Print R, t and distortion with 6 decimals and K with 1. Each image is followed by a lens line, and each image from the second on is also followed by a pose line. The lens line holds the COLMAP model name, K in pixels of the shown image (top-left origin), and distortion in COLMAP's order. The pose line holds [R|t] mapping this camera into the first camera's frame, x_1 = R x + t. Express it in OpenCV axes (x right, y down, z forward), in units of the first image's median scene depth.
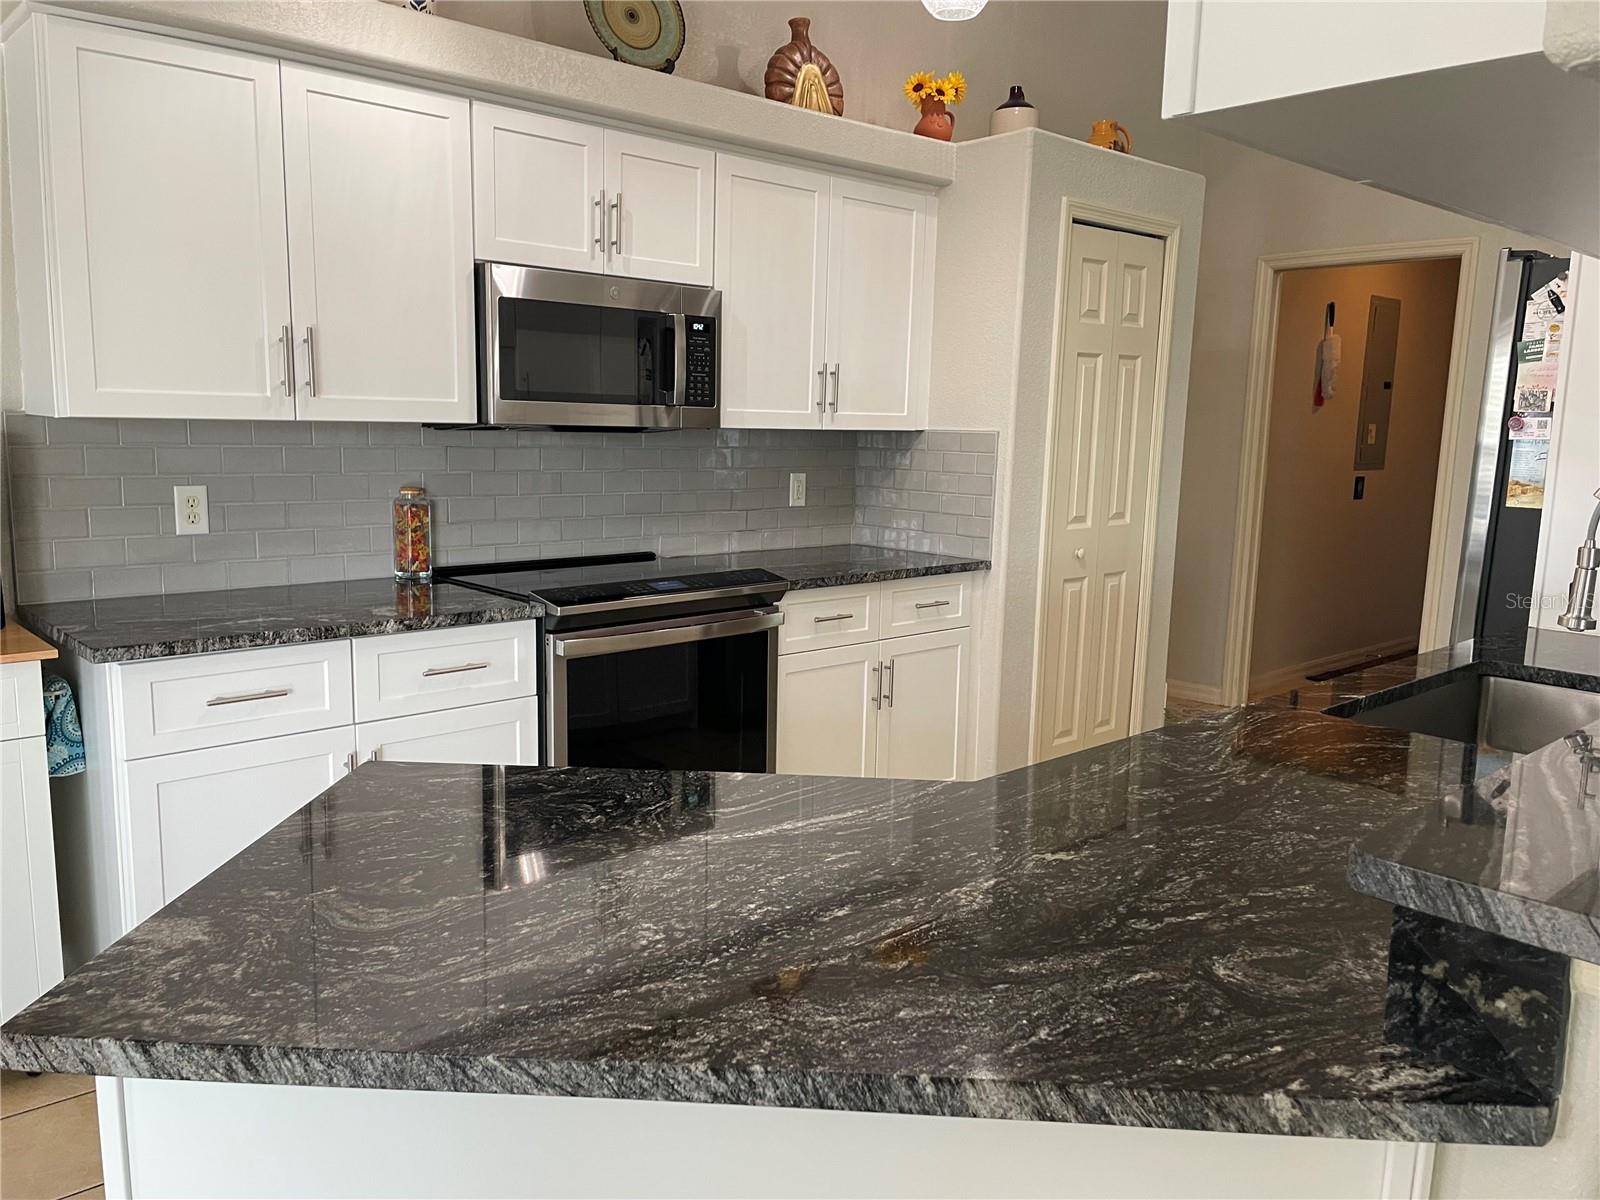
lens RADIAL K [[1203.0, 0, 783.5], [0, 1203.0, 601.5], [0, 0, 1]] dist [0.092053, -0.116108]
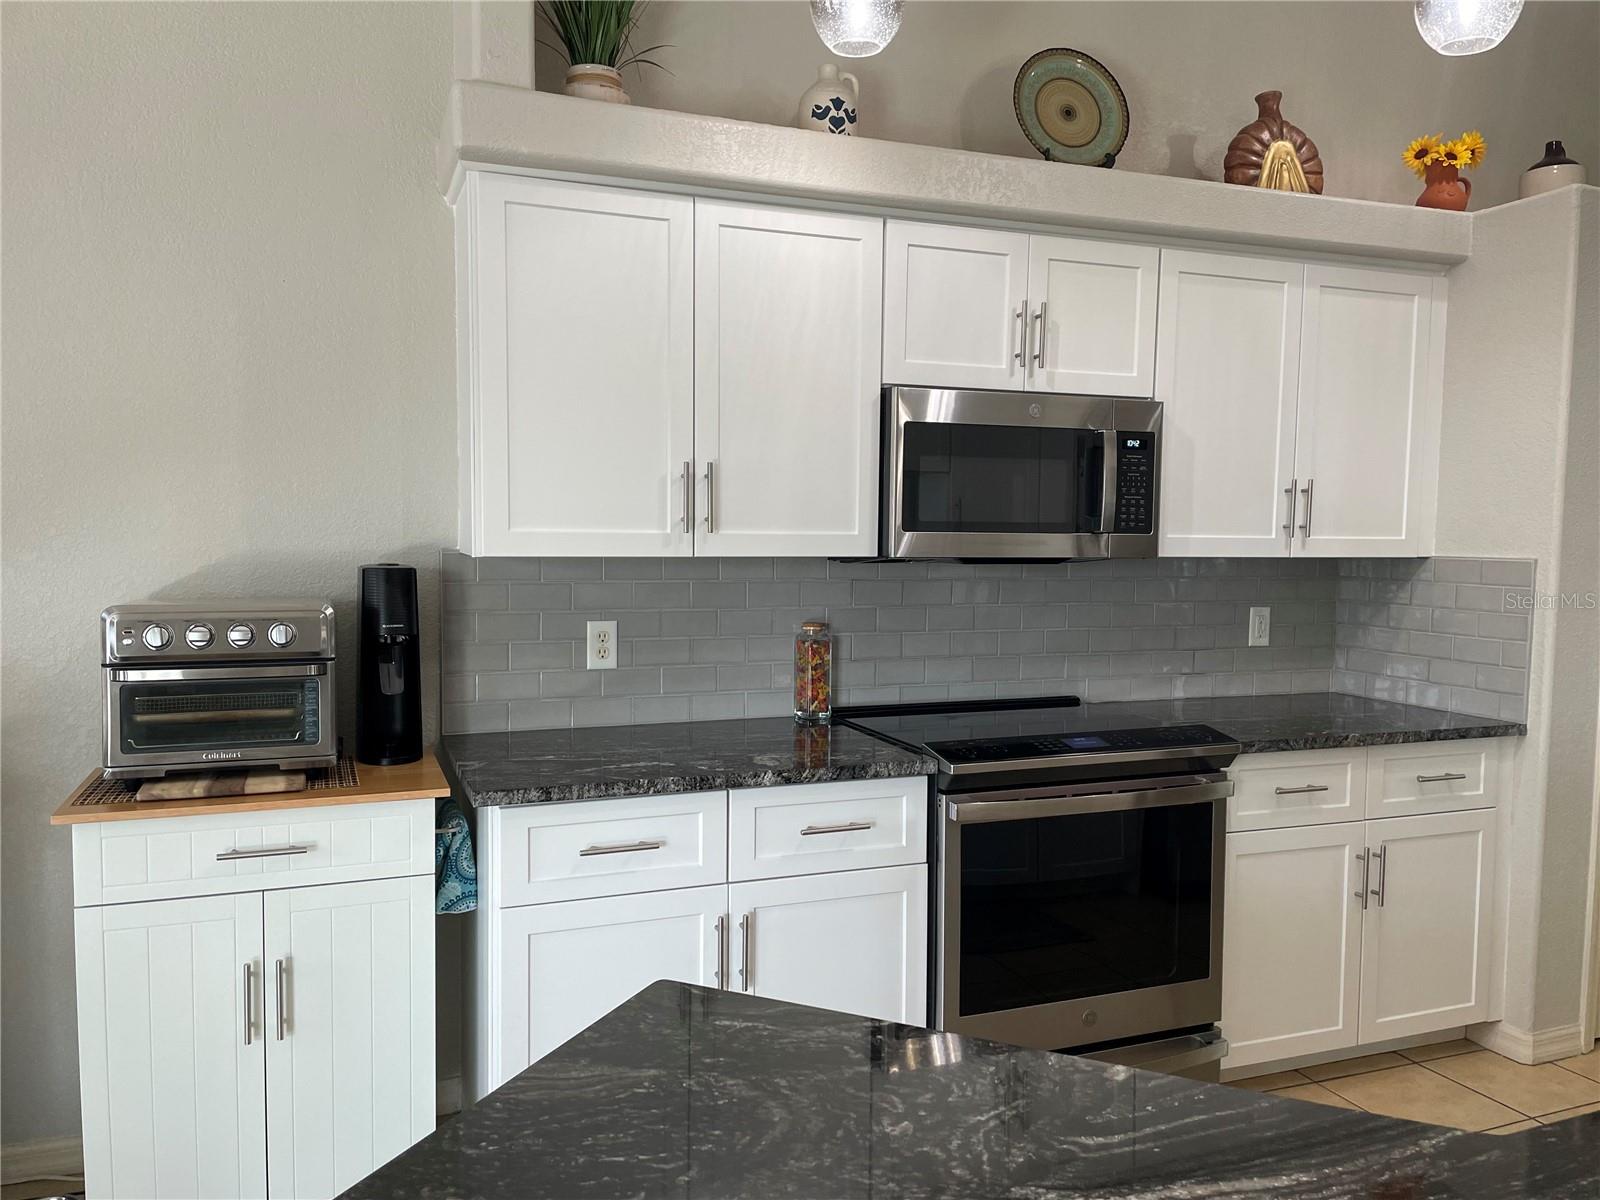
lens RADIAL K [[1203.0, 0, 800.9], [0, 1203.0, 607.1], [0, 0, 1]] dist [0.092053, -0.116108]
pose [[0.934748, 0.012145, -0.355103, 0.020011], [-0.044549, 0.995535, -0.083219, -0.030302], [0.352507, 0.093608, 0.931116, 0.129905]]
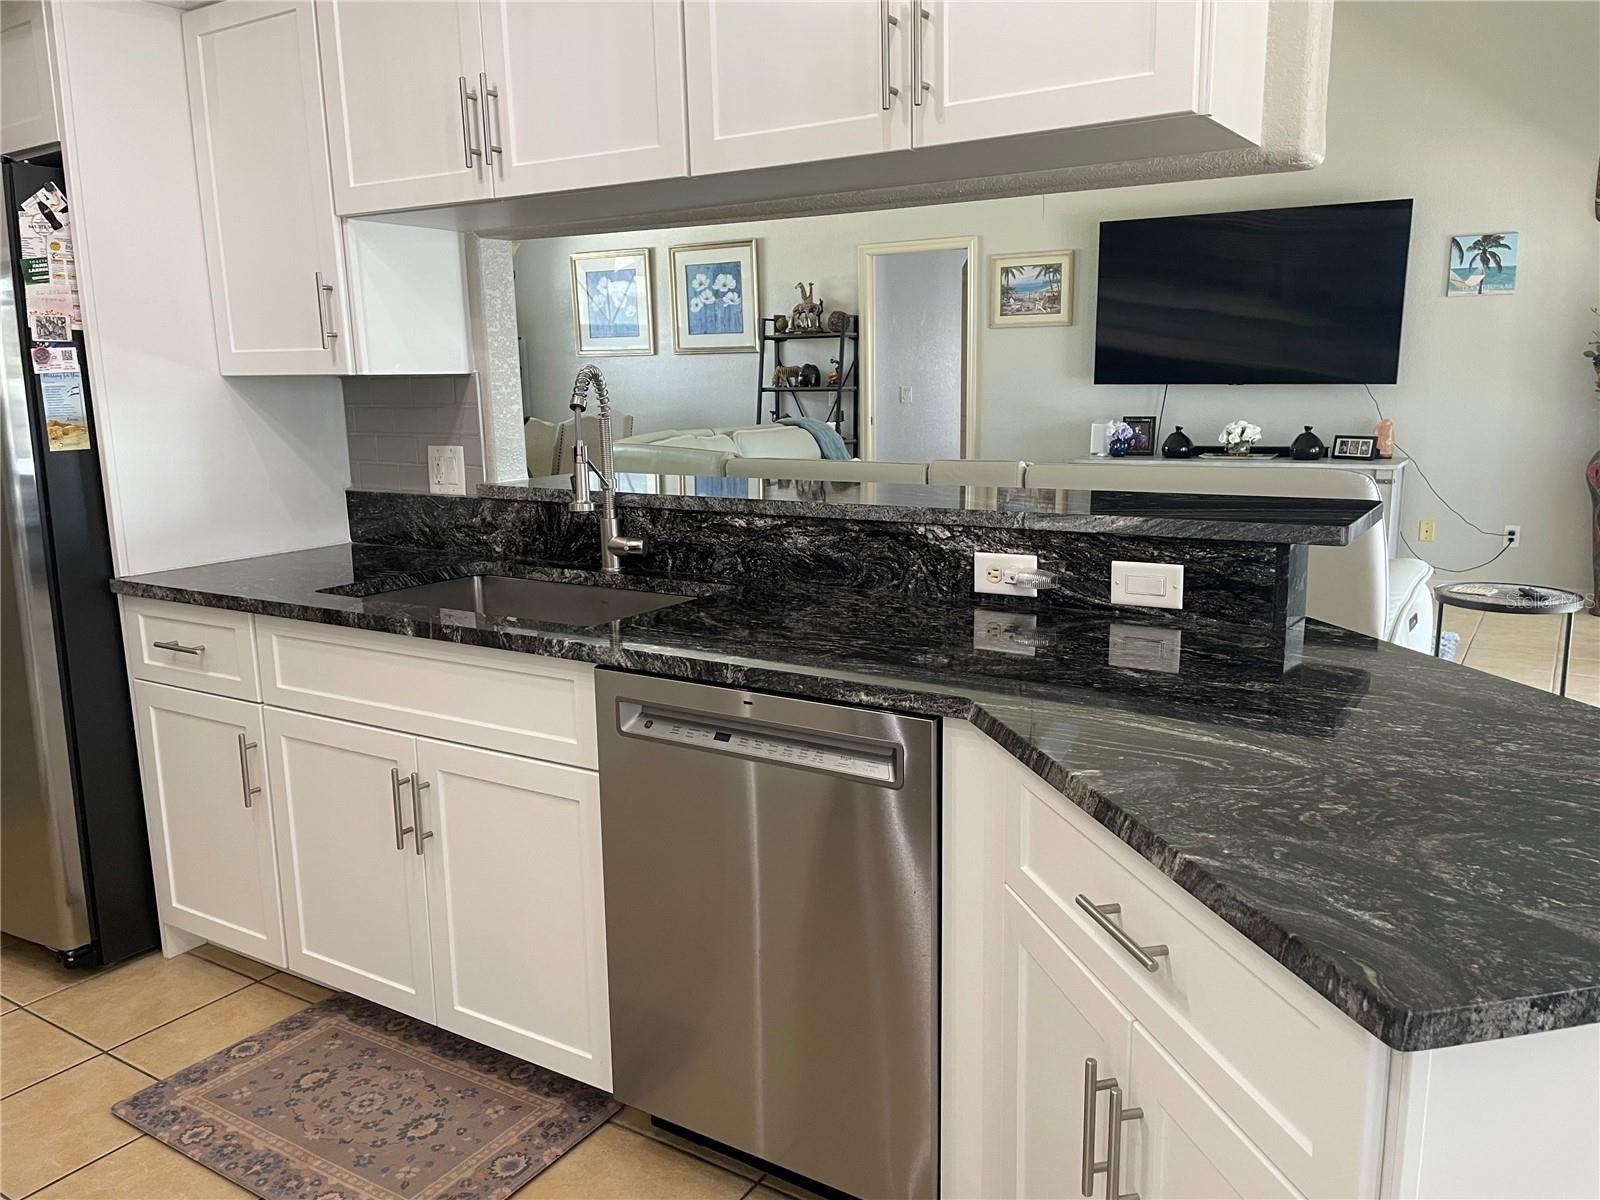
lens RADIAL K [[1203.0, 0, 796.7], [0, 1203.0, 600.4], [0, 0, 1]] dist [0.092053, -0.116108]
pose [[-0.263862, -0.199424, 0.943720, -0.385471], [0.162176, 0.955293, 0.247214, -0.104589], [-0.950829, 0.218279, -0.219724, 0.704614]]
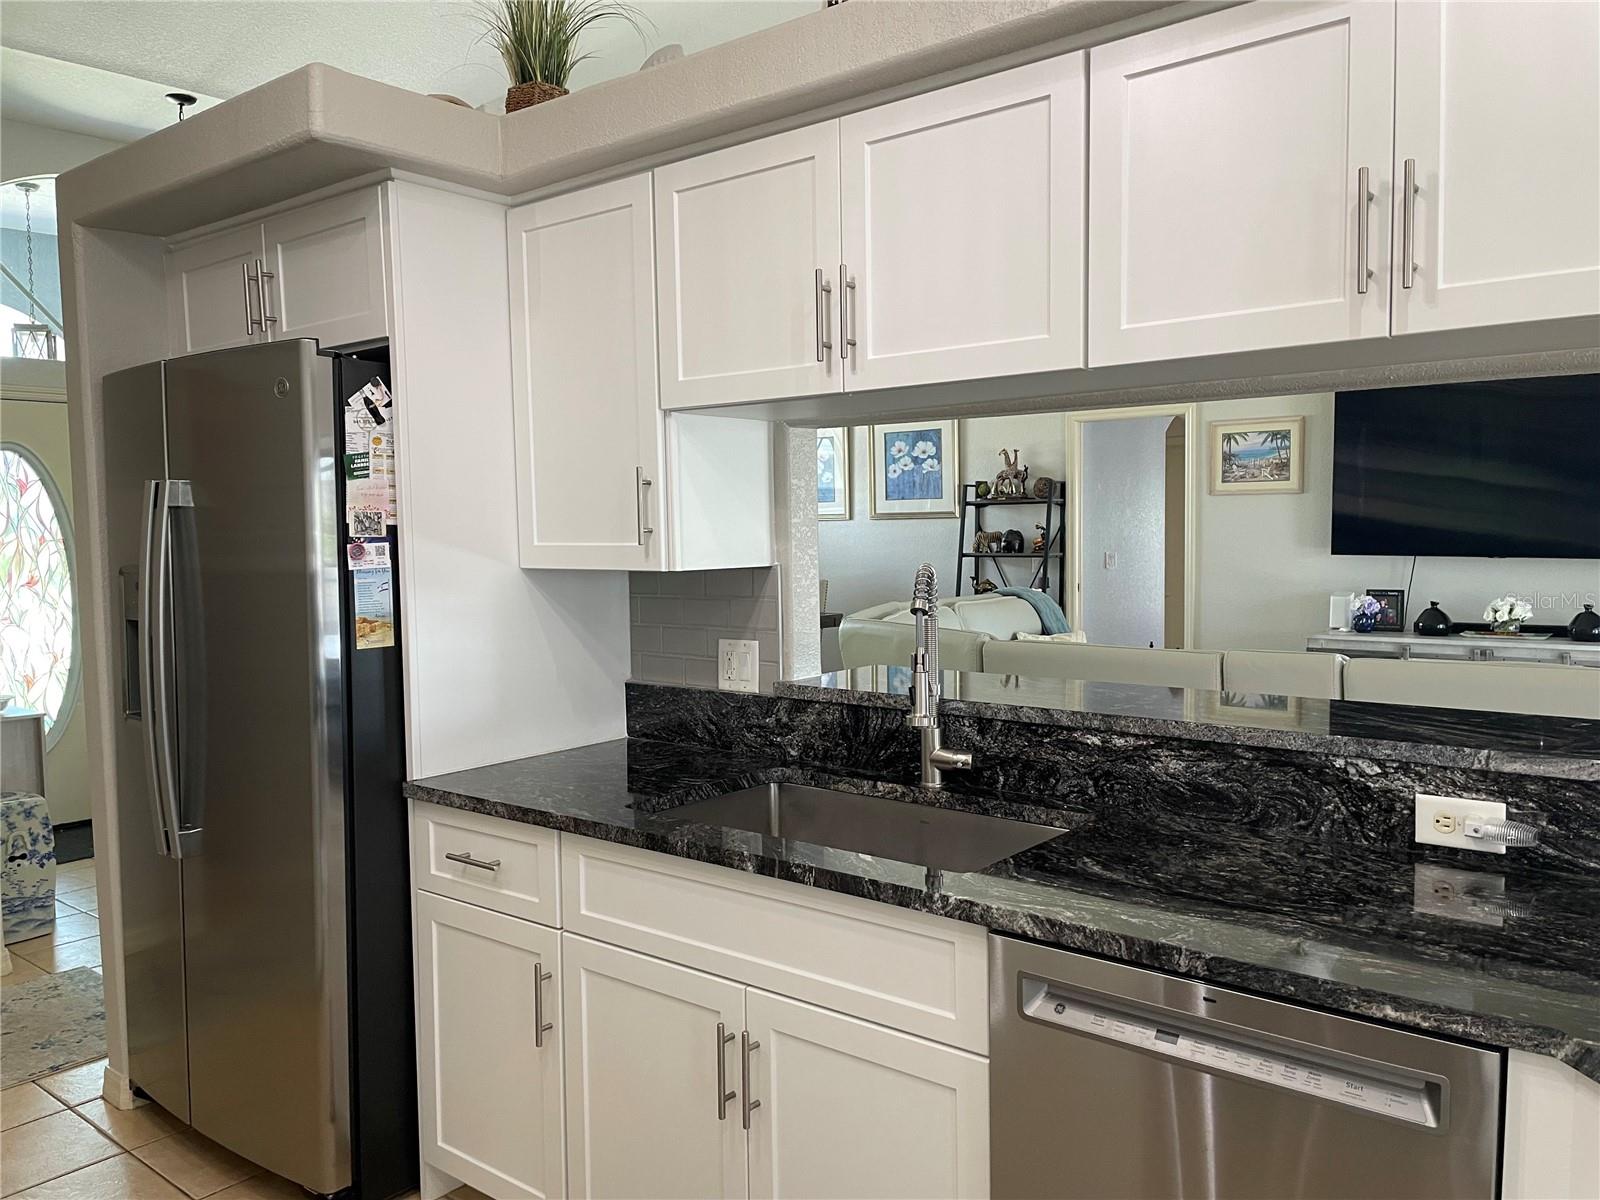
lens RADIAL K [[1203.0, 0, 813.9], [0, 1203.0, 608.8], [0, 0, 1]] dist [0.092053, -0.116108]
pose [[-0.157362, -0.088700, 0.983549, -0.267779], [0.164983, 0.979600, 0.114740, -0.147004], [-0.973662, 0.180325, -0.139518, 0.800450]]
